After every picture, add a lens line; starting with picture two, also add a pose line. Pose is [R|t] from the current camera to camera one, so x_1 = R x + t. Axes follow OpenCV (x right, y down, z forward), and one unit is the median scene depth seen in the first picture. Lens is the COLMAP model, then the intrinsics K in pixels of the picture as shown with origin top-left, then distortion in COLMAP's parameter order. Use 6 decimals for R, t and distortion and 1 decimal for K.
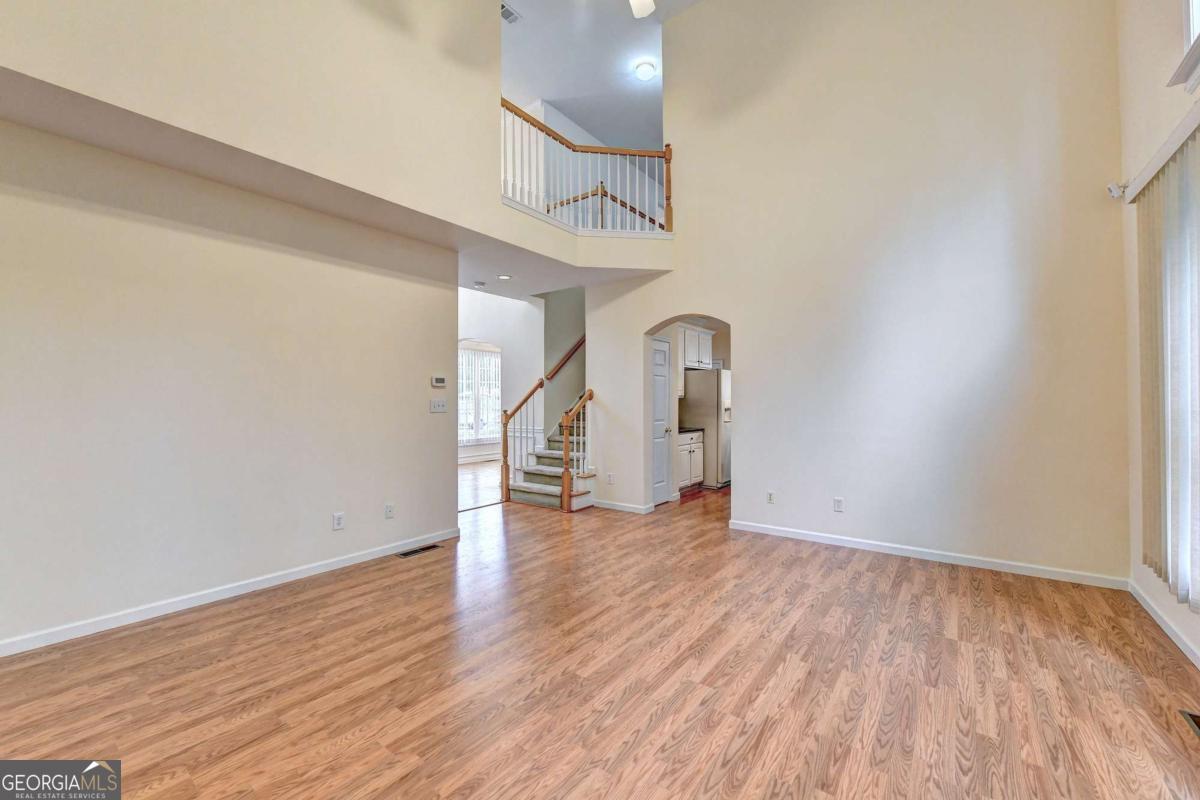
lens RADIAL K [[473.6, 0, 604.2], [0, 473.6, 395.2], [0, 0, 1]] dist [-0.008118, -0.000926]
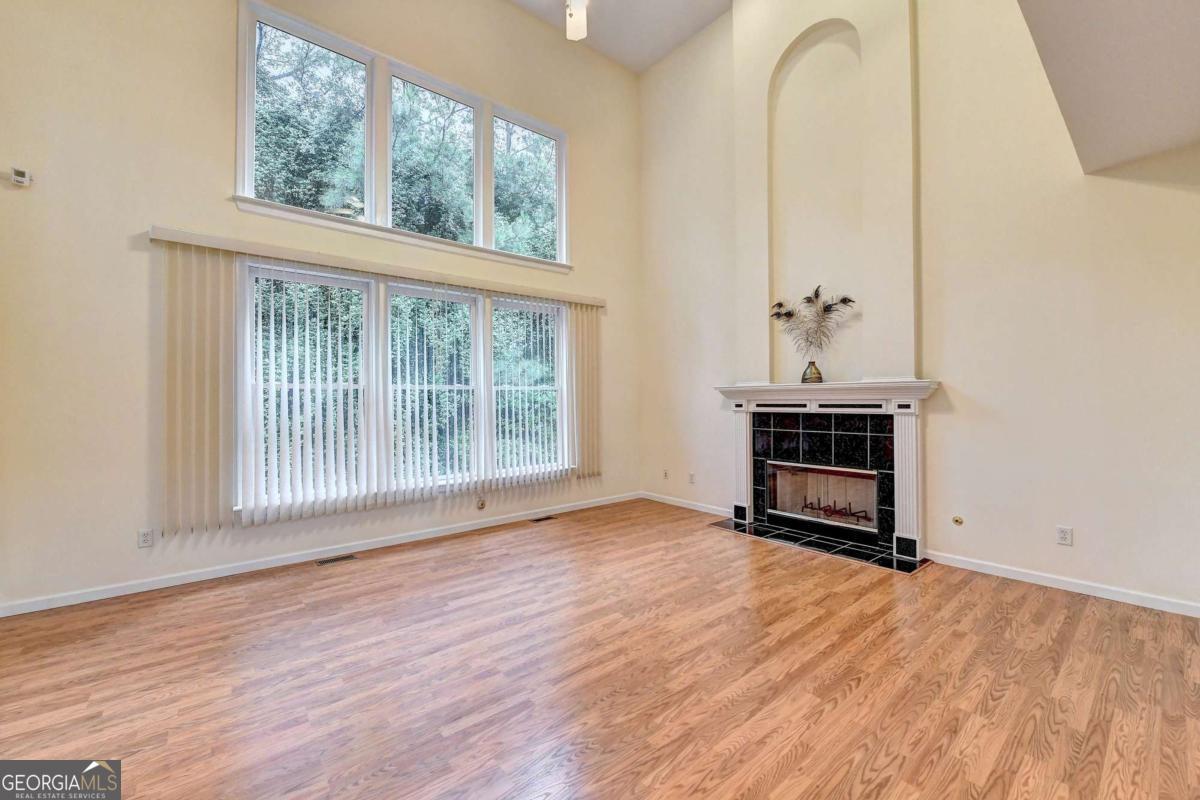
lens RADIAL K [[473.6, 0, 604.2], [0, 473.6, 395.2], [0, 0, 1]] dist [-0.008118, -0.000926]
pose [[-0.972424, 0.013316, 0.232841, -0.196718], [0.007621, 0.999650, -0.025343, 0.020131], [-0.233097, -0.022870, -0.972184, 1.423038]]
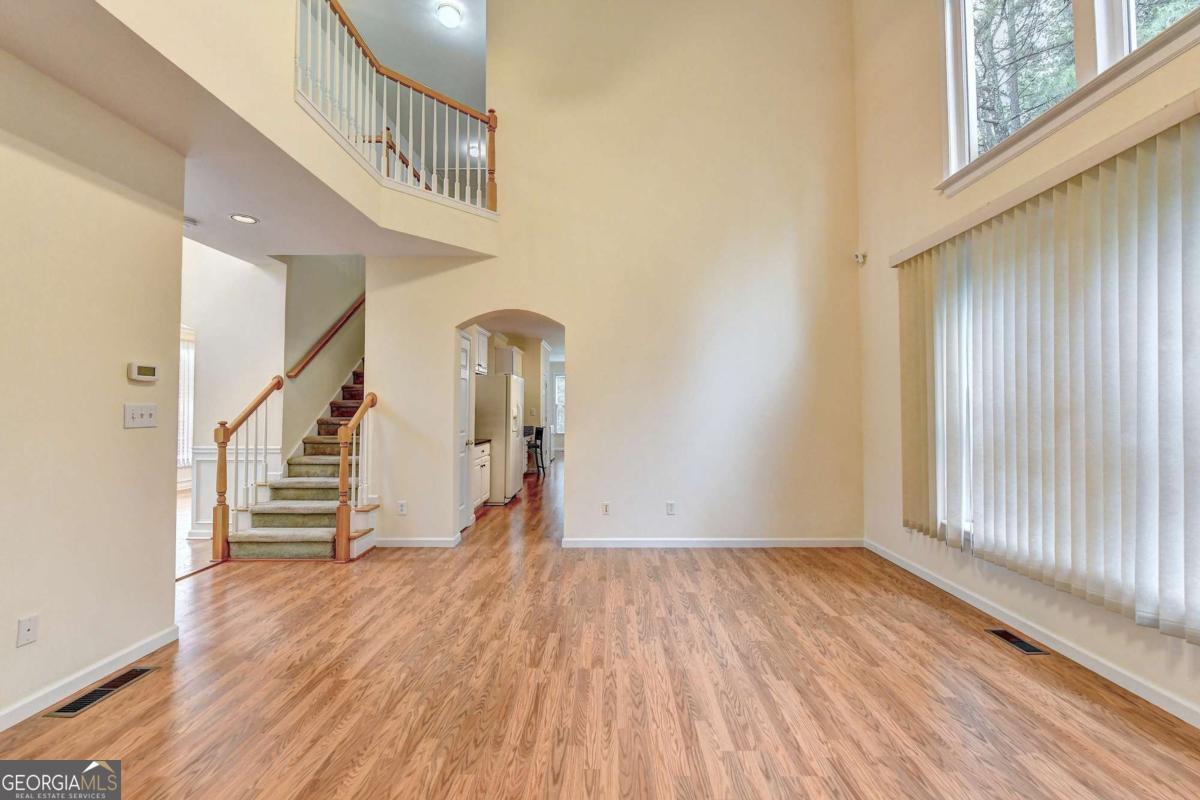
lens RADIAL K [[473.6, 0, 604.2], [0, 473.6, 395.2], [0, 0, 1]] dist [-0.008118, -0.000926]
pose [[0.807671, 0.019754, 0.589303, -0.292764], [-0.009438, 0.999744, -0.020577, 0.005455], [-0.589558, 0.011058, 0.807650, 0.283425]]
